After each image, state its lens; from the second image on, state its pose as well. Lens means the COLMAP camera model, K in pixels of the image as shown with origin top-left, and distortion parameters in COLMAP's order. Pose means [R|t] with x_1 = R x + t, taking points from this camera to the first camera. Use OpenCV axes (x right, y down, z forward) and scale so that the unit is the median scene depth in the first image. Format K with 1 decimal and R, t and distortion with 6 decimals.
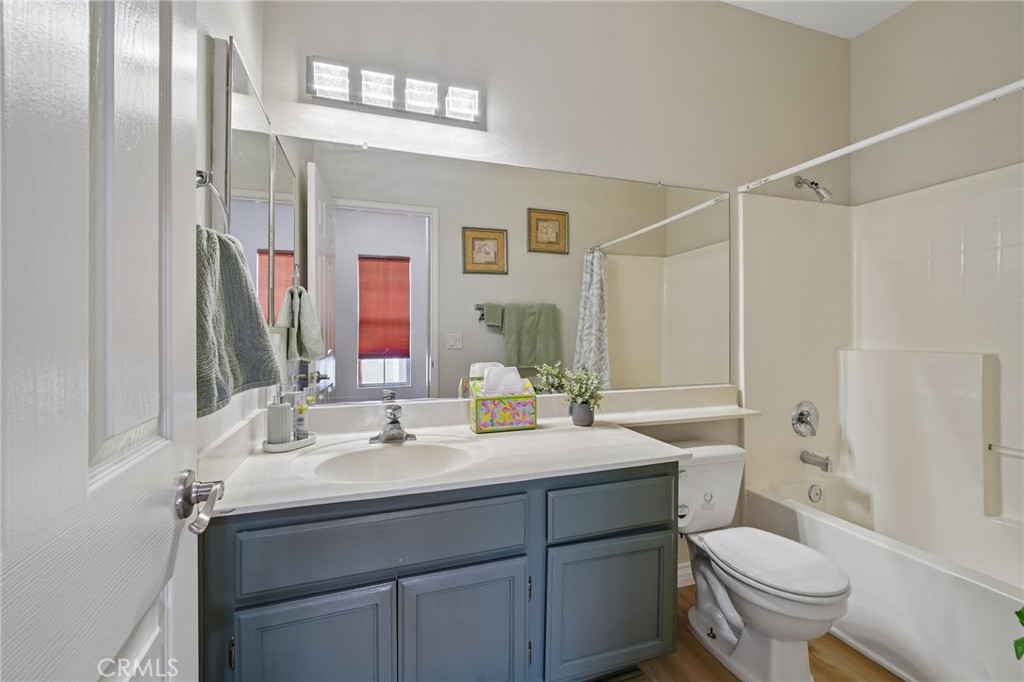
lens RADIAL K [[414.5, 0, 493.7], [0, 414.5, 333.3], [0, 0, 1]] dist [-0.004273, 0.000917]
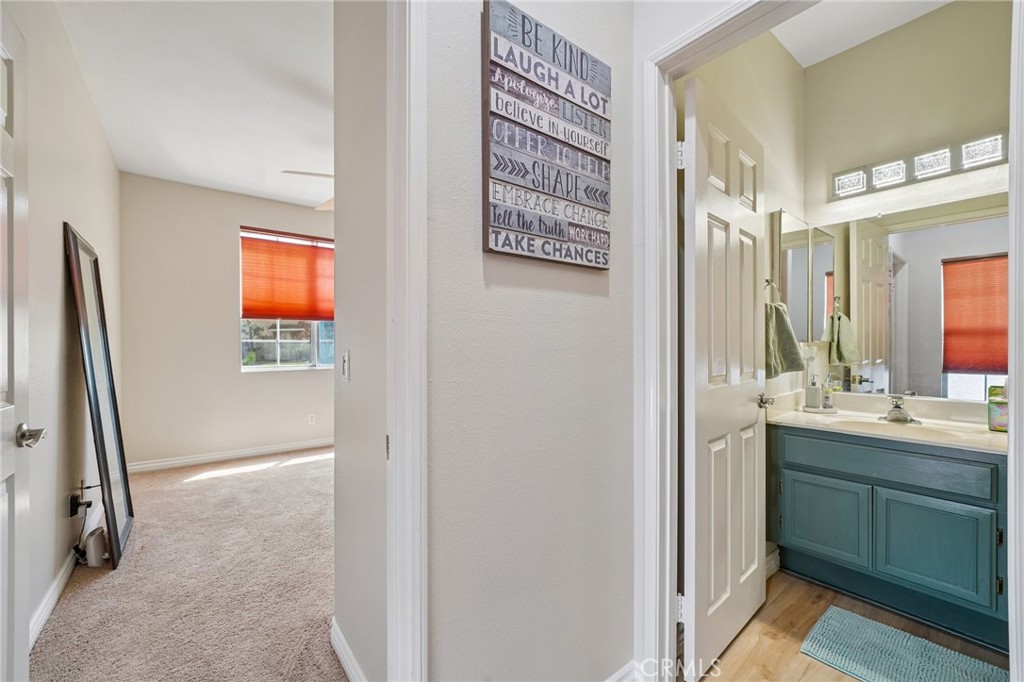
lens RADIAL K [[414.5, 0, 512.1], [0, 414.5, 342.0], [0, 0, 1]] dist [-0.004273, 0.000917]
pose [[0.369598, -0.005083, -0.929178, 0.594354], [0.000408, 0.999986, -0.005308, -0.008059], [0.929192, 0.001583, 0.369595, -0.772480]]
